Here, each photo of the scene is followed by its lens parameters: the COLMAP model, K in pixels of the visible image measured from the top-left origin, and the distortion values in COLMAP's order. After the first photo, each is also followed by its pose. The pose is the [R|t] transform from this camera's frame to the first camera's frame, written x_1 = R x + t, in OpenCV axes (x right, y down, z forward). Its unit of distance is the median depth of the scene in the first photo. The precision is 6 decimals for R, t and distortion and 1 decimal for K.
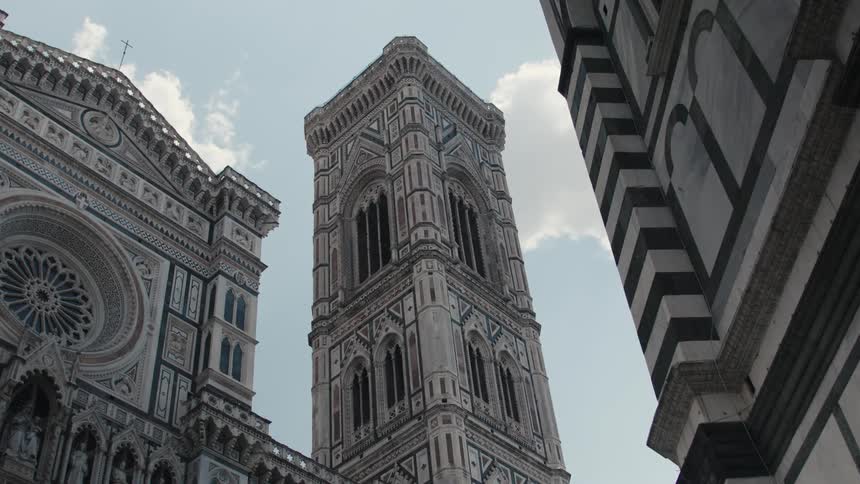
lens RADIAL K [[1031.6, 0, 430.0], [0, 1031.6, 242.0], [0, 0, 1]] dist [-0.156021, 0.076982]
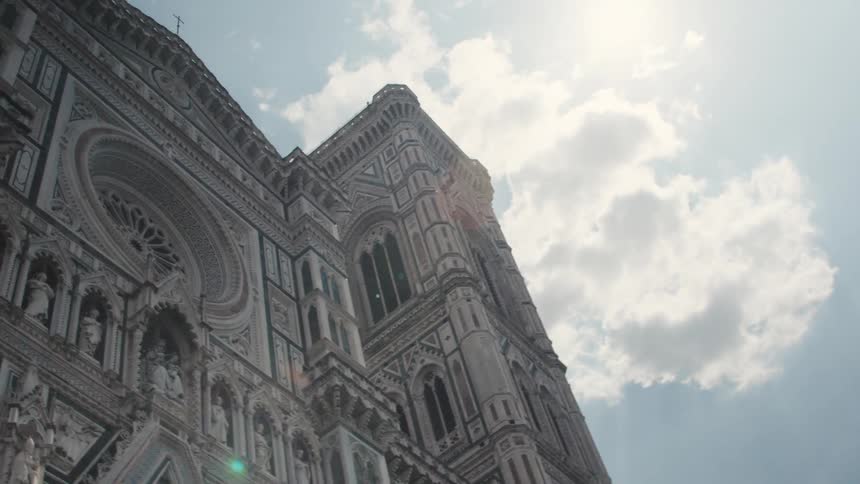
lens RADIAL K [[1031.6, 0, 430.0], [0, 1031.6, 242.0], [0, 0, 1]] dist [-0.156021, 0.076982]
pose [[0.990027, 0.007732, 0.140667, -0.169358], [0.012503, 0.989730, -0.142403, 0.113126], [-0.140323, 0.142742, 0.979762, 0.086903]]
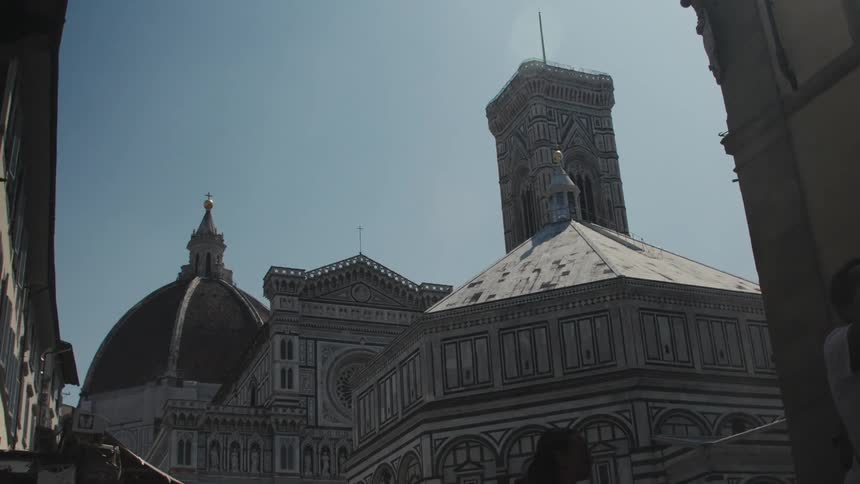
lens RADIAL K [[1031.6, 0, 430.0], [0, 1031.6, 242.0], [0, 0, 1]] dist [-0.156021, 0.076982]
pose [[0.913455, -0.141531, -0.381534, 0.510134], [0.286468, 0.889545, 0.355873, -0.722527], [0.289025, -0.434371, 0.853104, -0.609037]]
